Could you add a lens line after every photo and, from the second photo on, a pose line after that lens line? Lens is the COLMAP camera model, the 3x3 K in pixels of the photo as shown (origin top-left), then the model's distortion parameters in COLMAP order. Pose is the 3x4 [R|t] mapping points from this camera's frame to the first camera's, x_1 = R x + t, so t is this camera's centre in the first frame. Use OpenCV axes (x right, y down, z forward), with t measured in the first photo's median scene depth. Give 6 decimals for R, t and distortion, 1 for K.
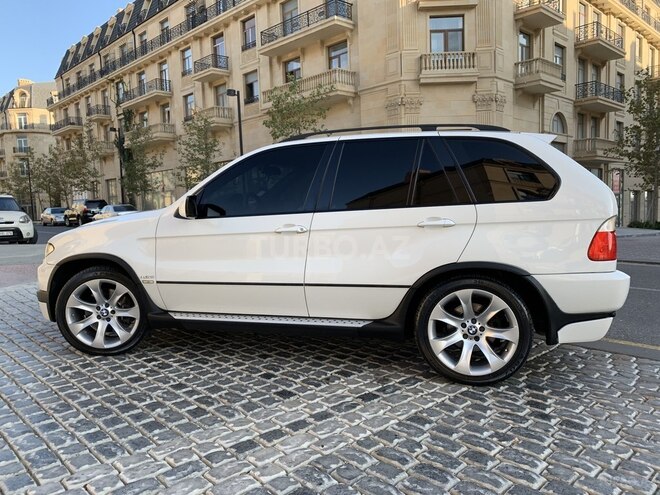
lens RADIAL K [[504.9, 0, 332.4], [0, 504.9, 245.8], [0, 0, 1]] dist [0.028067, -0.020647]
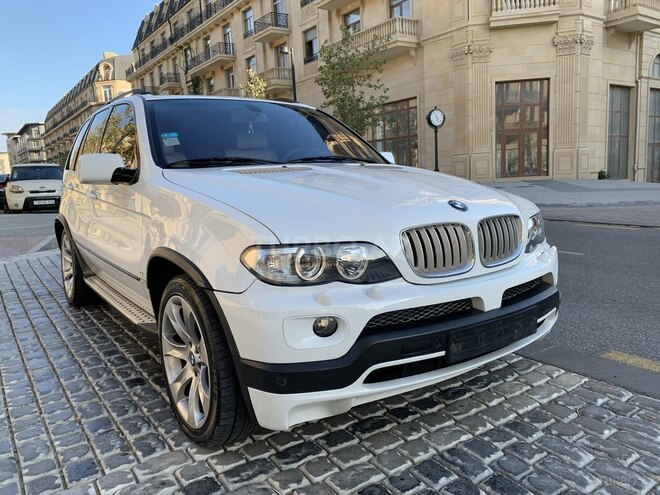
lens RADIAL K [[504.9, 0, 331.5], [0, 504.9, 244.5], [0, 0, 1]] dist [0.028067, -0.020647]
pose [[0.987970, 0.004747, -0.154571, 0.032850], [0.005691, 0.997736, 0.067014, -0.002458], [0.154539, -0.067088, 0.985706, 0.048478]]
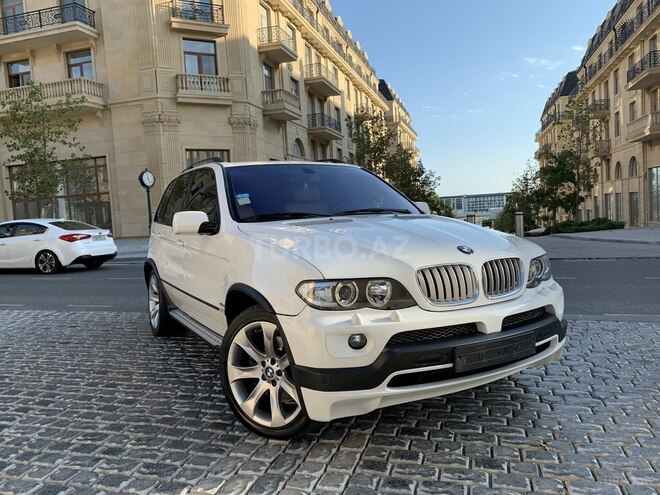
lens RADIAL K [[504.9, 0, 324.2], [0, 504.9, 242.9], [0, 0, 1]] dist [0.028067, -0.020647]
pose [[0.874625, -0.049135, 0.482304, -0.060922], [0.068808, 0.997361, -0.023172, 0.001195], [-0.479892, 0.053453, 0.875698, -0.004756]]
